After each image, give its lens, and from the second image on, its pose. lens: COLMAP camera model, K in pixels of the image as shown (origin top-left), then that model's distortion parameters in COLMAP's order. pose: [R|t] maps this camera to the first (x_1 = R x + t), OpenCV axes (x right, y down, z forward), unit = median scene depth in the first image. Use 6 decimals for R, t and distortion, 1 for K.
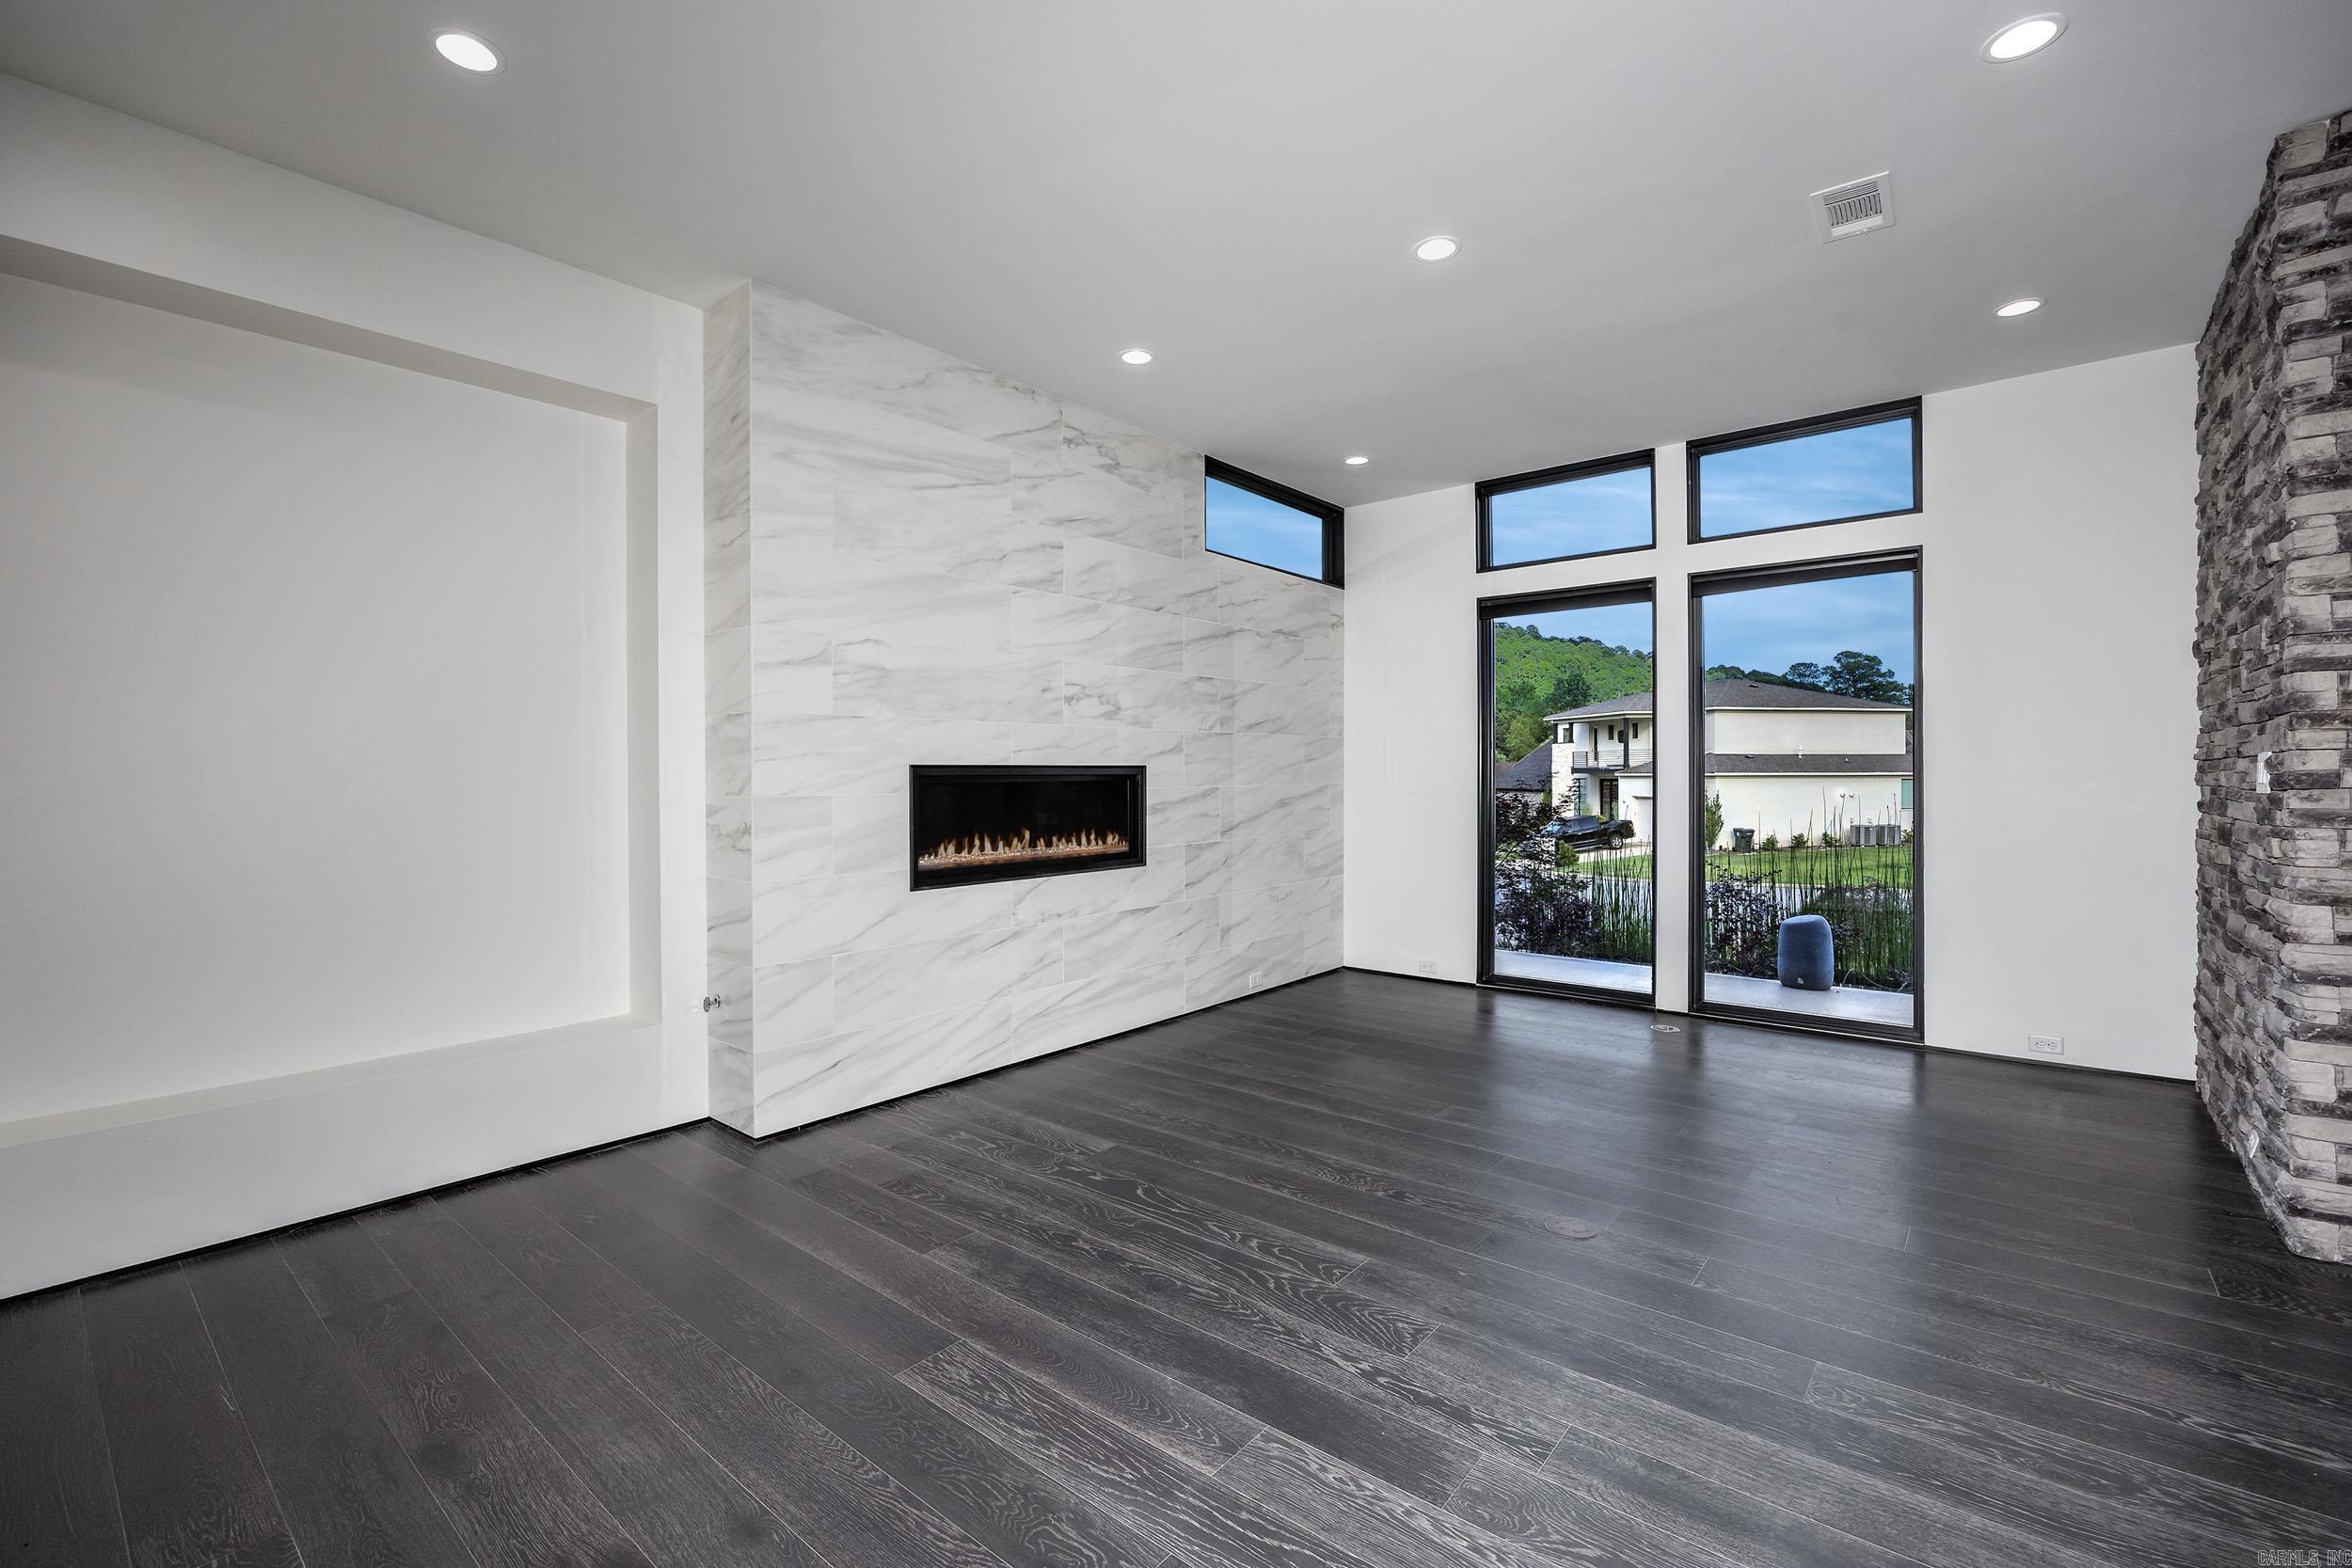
lens RADIAL K [[1017.4, 0, 1134.2], [0, 1017.4, 778.4], [0, 0, 1]] dist [-0.003129, -0.000441]
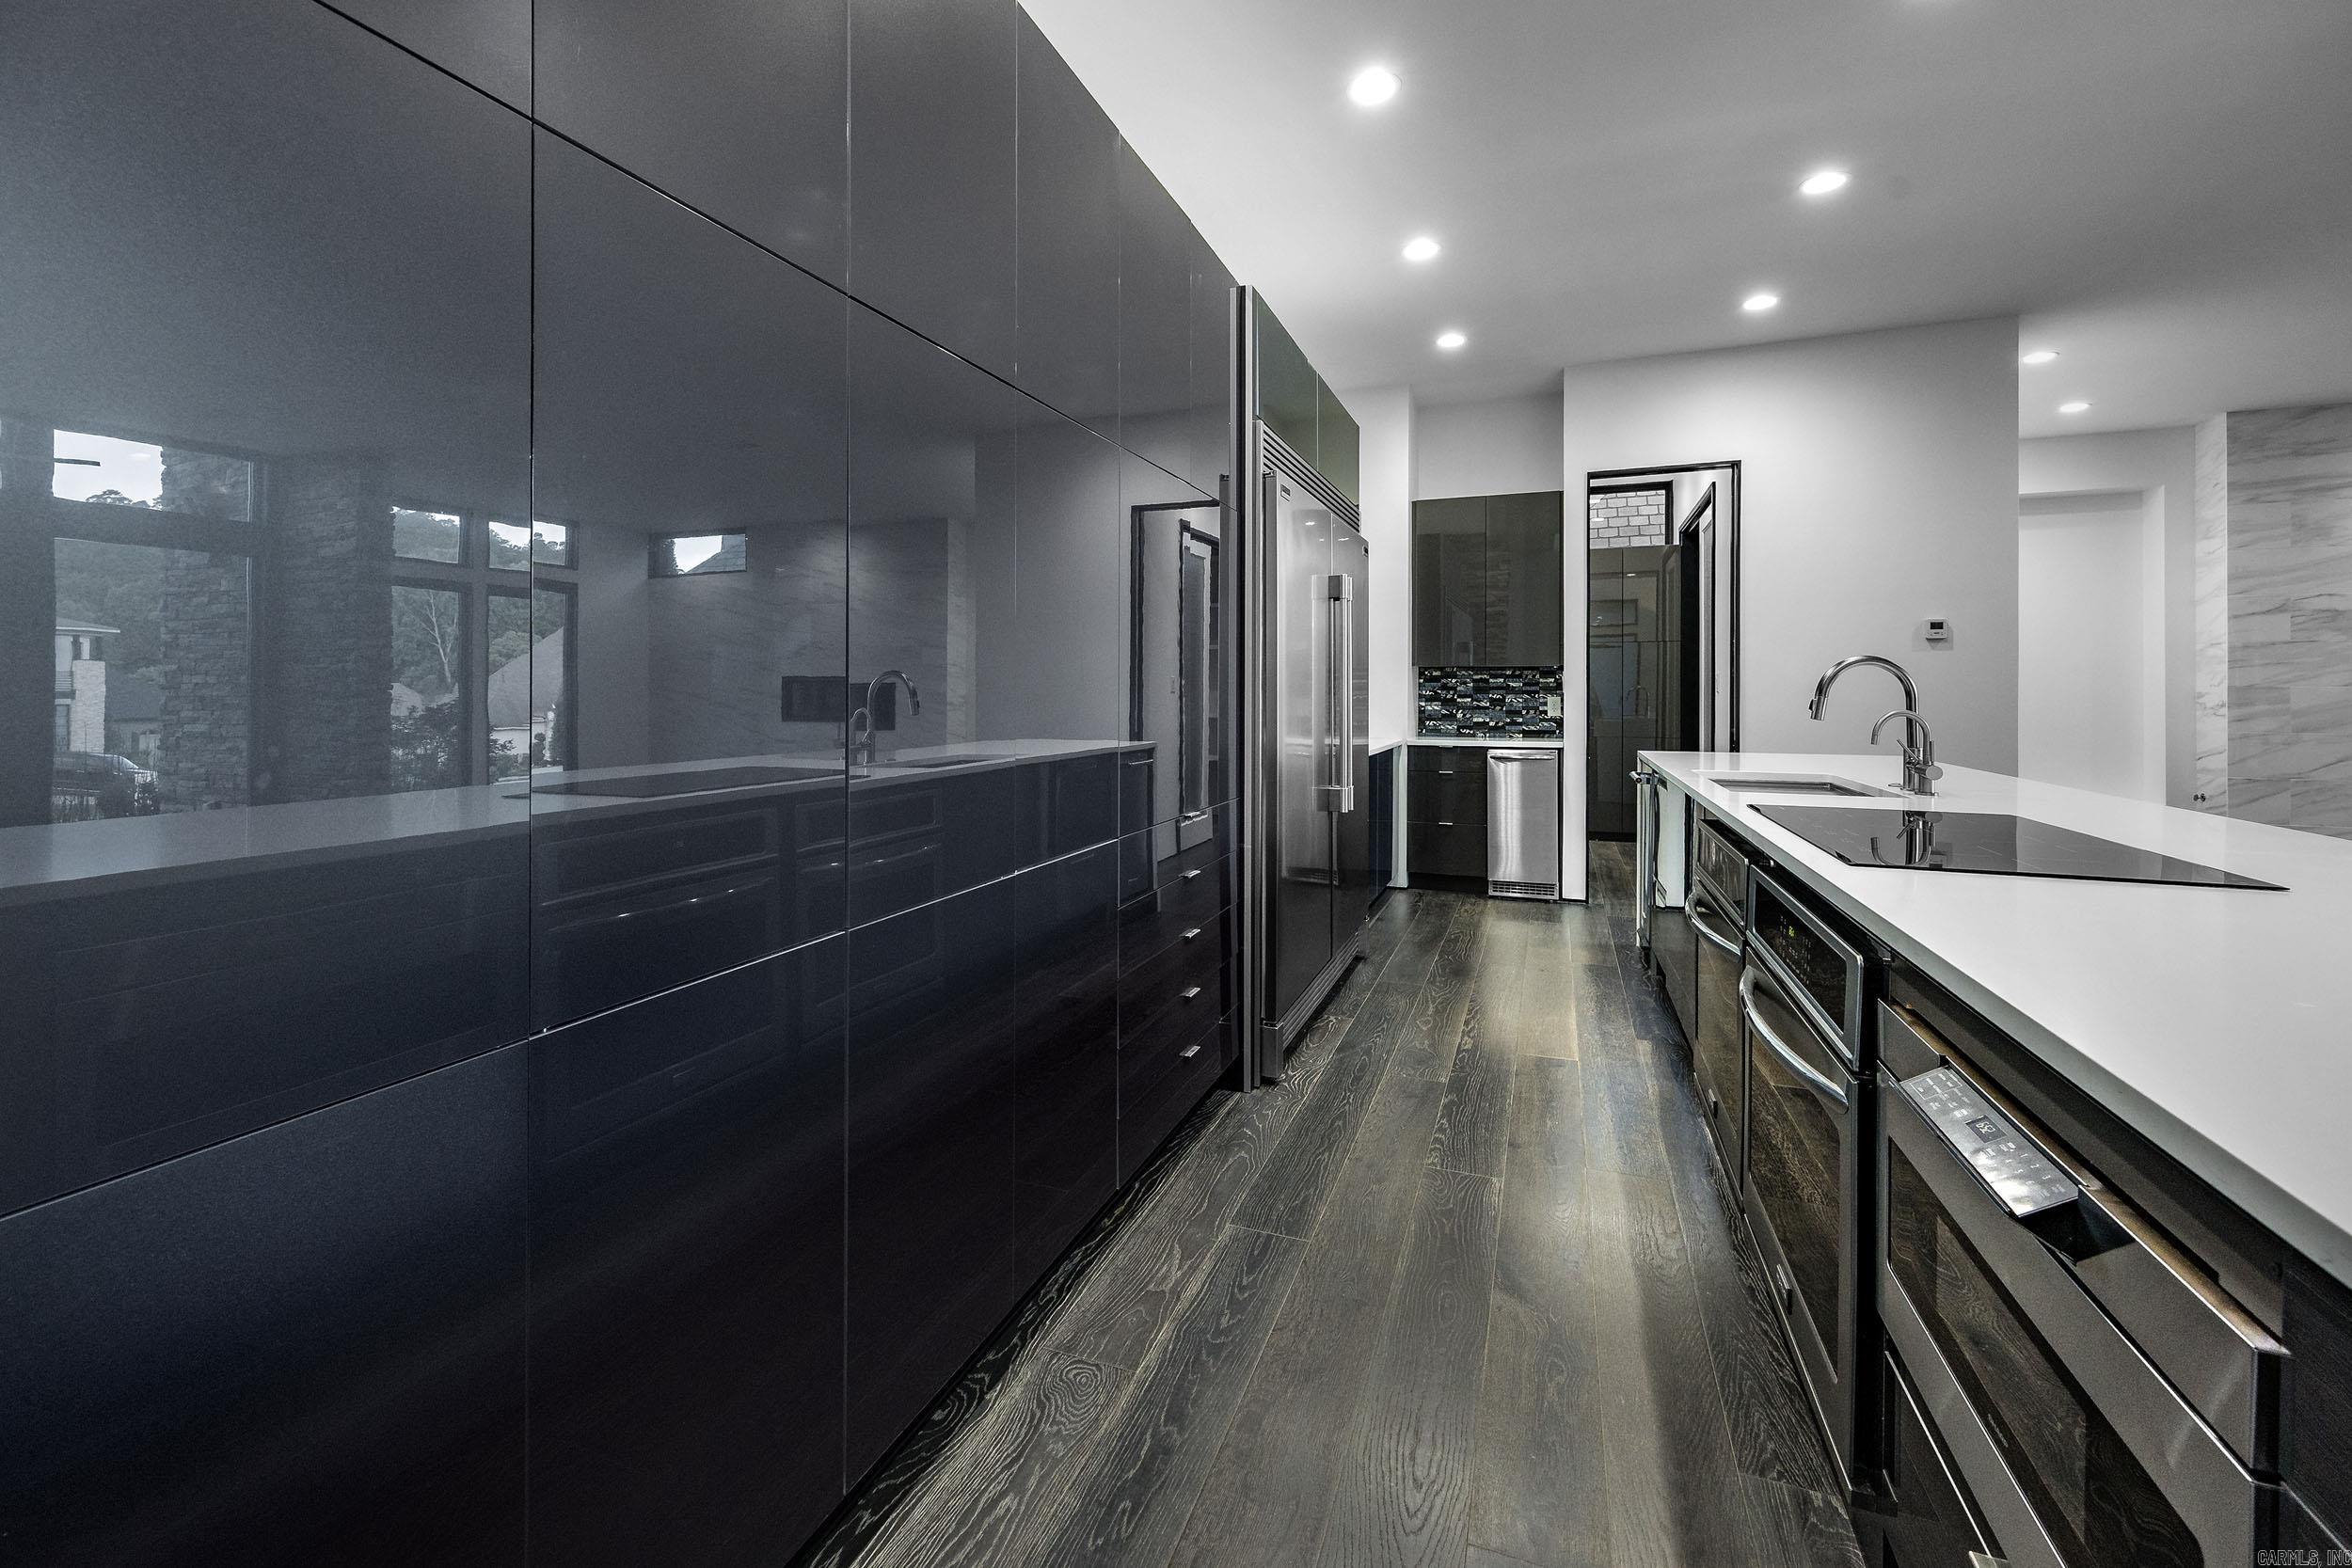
lens RADIAL K [[1003.5, 0, 1181.0], [0, 1003.5, 686.2], [0, 0, 1]] dist [-0.002198, 0.000139]
pose [[0.344390, -0.003007, -0.938822, 0.631792], [-0.003286, 0.999985, -0.004408, 0.027909], [0.938821, 0.004603, 0.344375, -1.317028]]
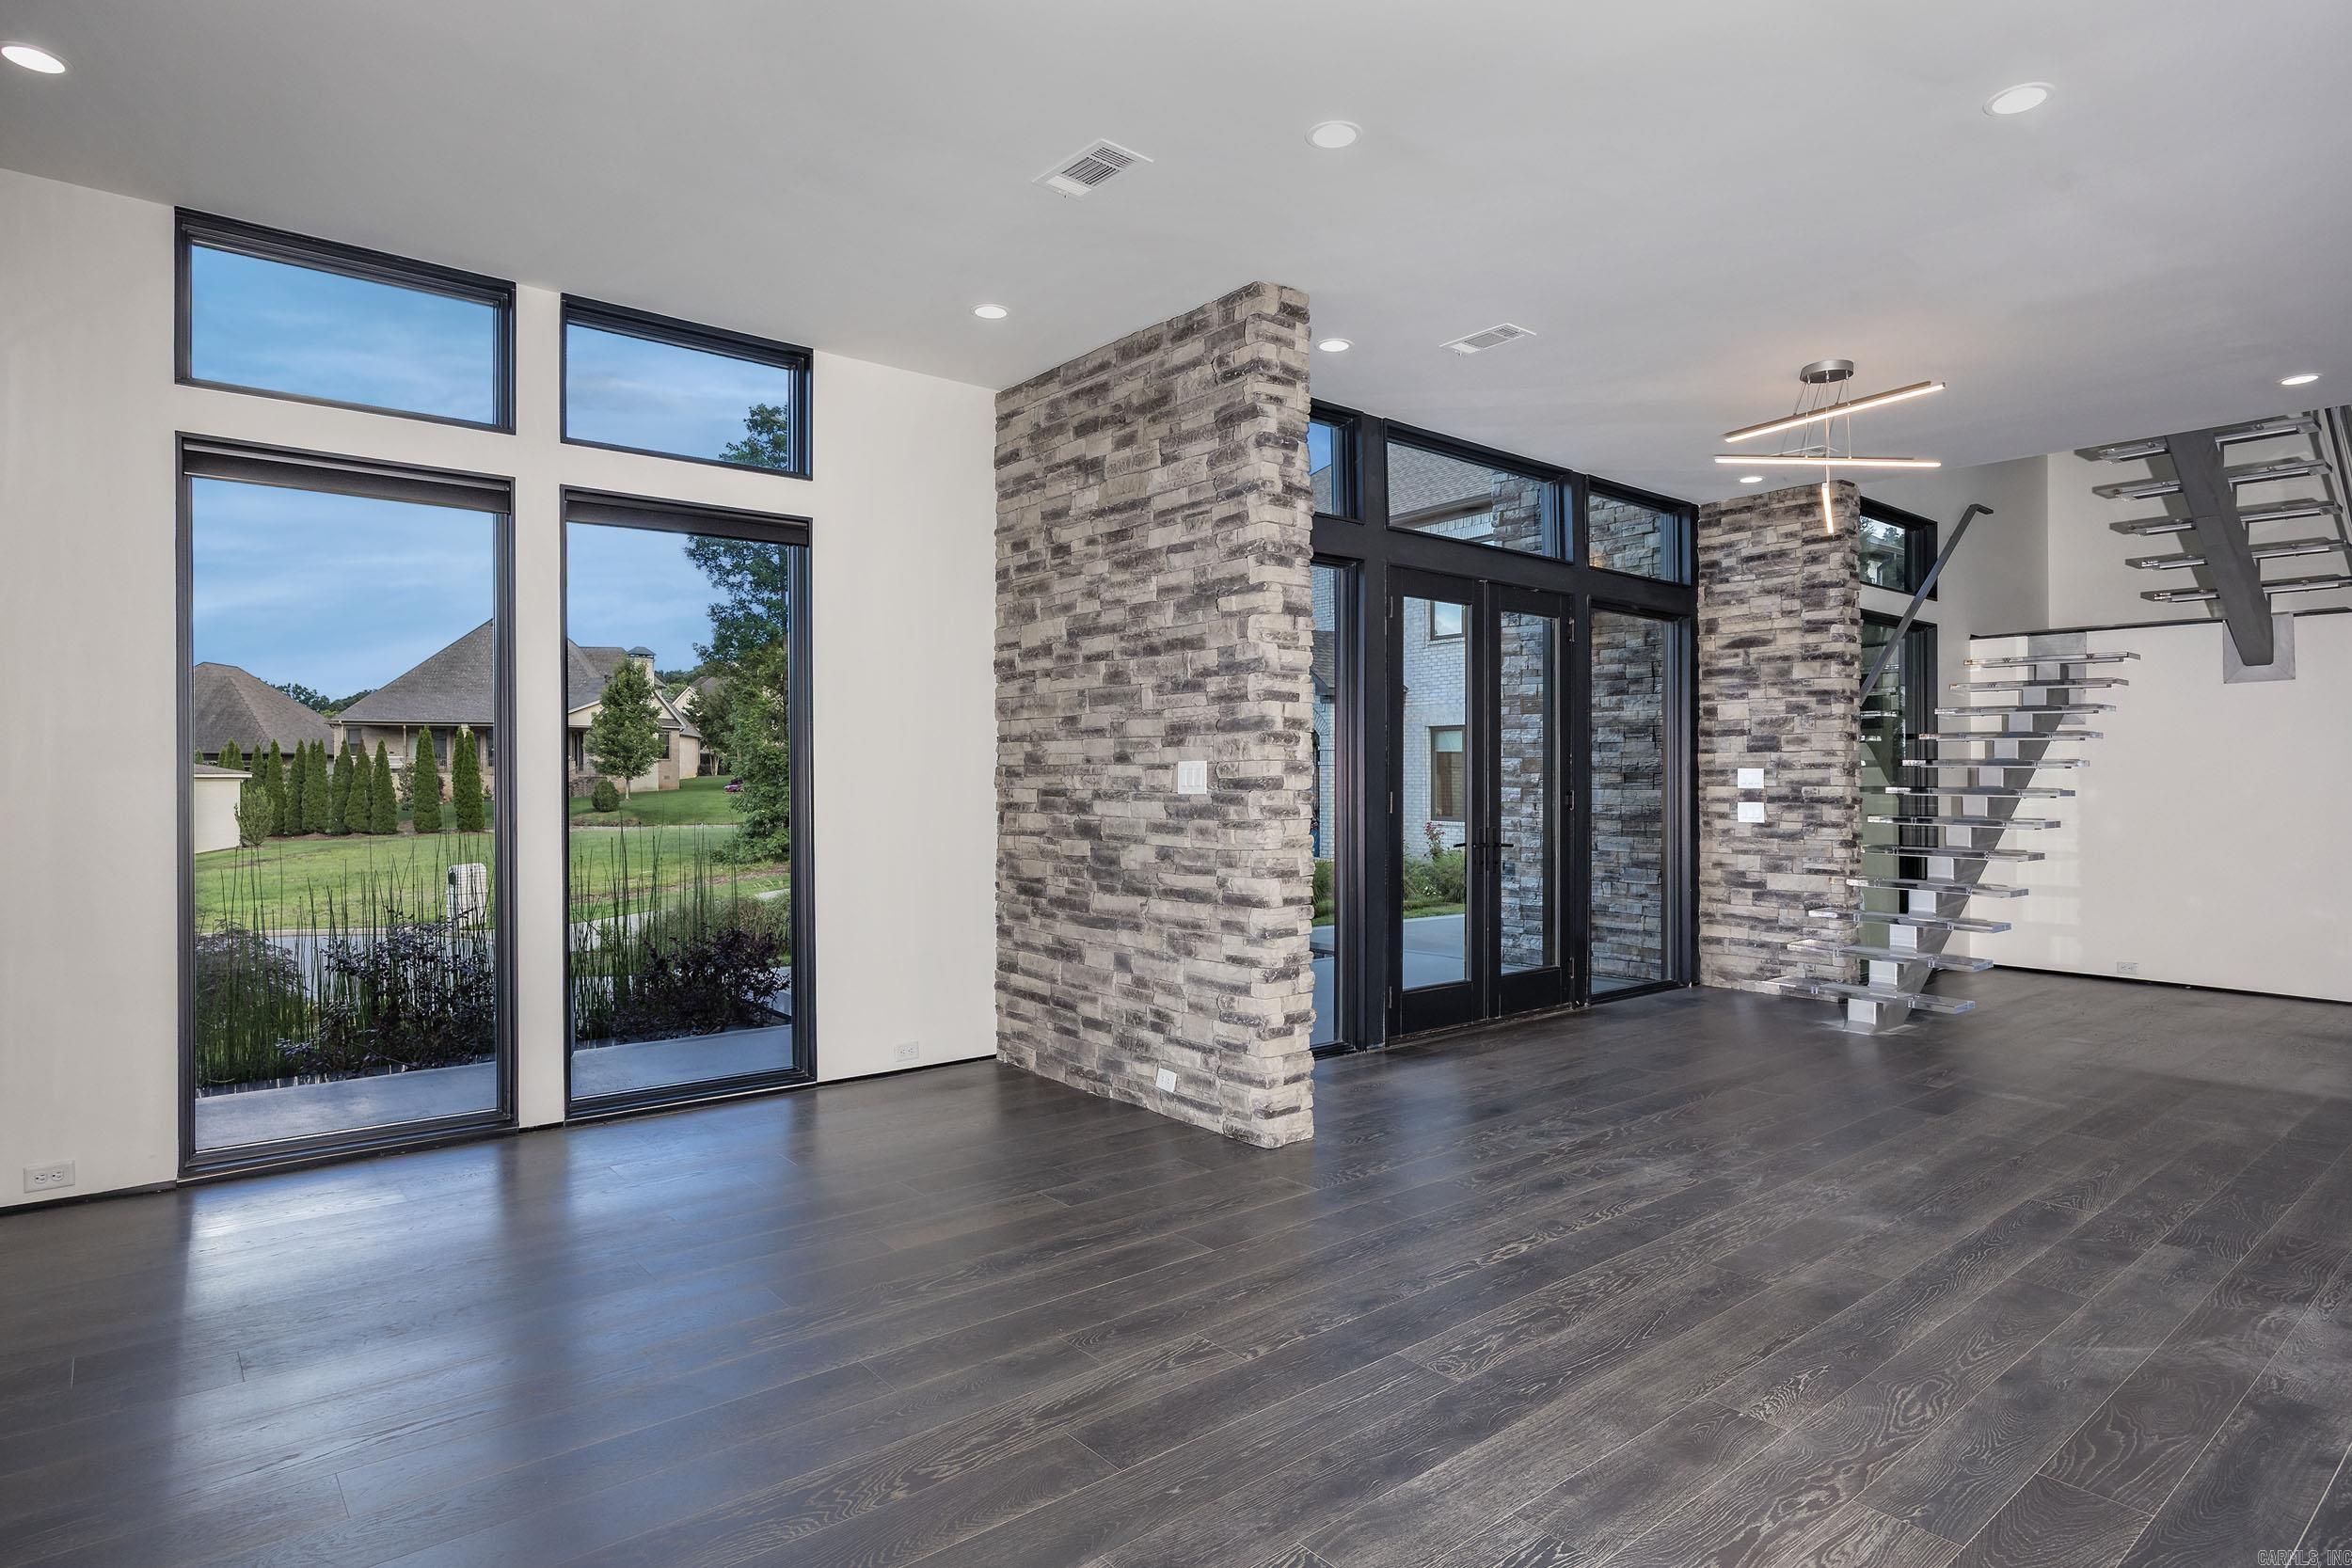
lens RADIAL K [[1357.3, 0, 1206.7], [0, 1357.3, 783.0], [0, 0, 1]] dist [-0.005664, -0.001158]
pose [[0.131172, -0.000125, 0.991360, -0.401924], [-0.000938, 1.000000, 0.000251, 0.000428], [-0.991359, -0.000962, 0.131172, 0.576760]]
